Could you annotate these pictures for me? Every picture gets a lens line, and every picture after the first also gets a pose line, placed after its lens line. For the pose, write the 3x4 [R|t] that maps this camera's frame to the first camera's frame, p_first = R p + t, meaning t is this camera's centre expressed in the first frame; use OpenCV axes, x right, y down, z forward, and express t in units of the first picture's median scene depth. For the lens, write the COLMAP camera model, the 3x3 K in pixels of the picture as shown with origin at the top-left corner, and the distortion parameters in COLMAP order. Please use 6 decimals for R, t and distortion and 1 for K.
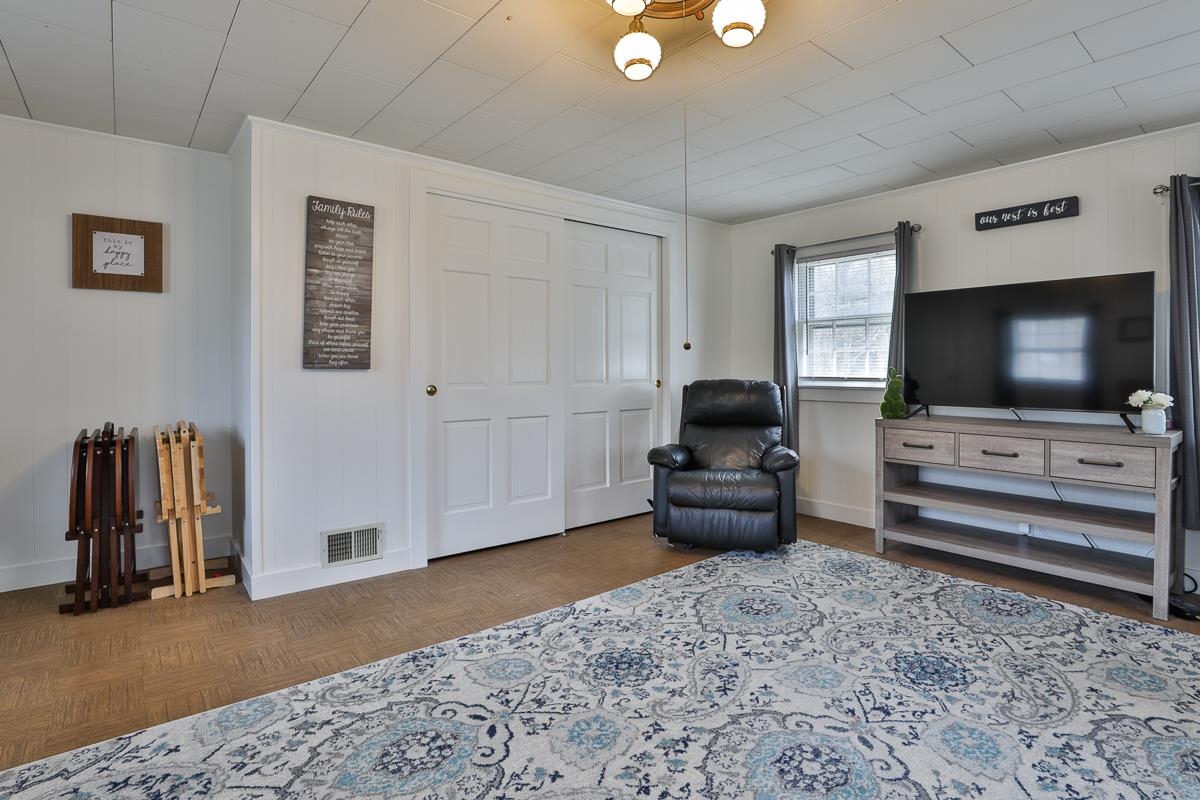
lens RADIAL K [[570.6, 0, 605.9], [0, 570.6, 392.8], [0, 0, 1]] dist [-0.045055, 0.009661]
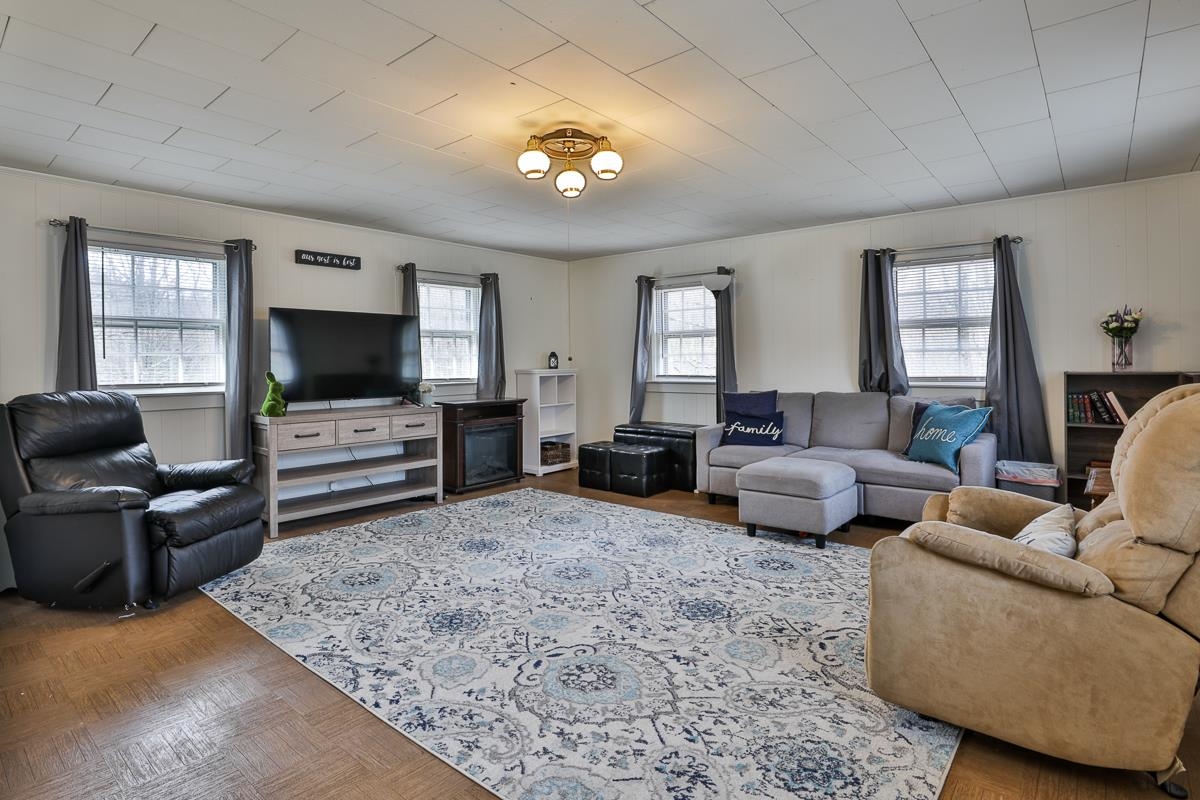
lens RADIAL K [[570.6, 0, 605.9], [0, 570.6, 392.8], [0, 0, 1]] dist [-0.045055, 0.009661]
pose [[-0.130216, -0.048277, 0.990310, -1.093755], [0.051755, 0.997121, 0.055414, -0.047600], [-0.990134, 0.058469, -0.127342, 0.751879]]
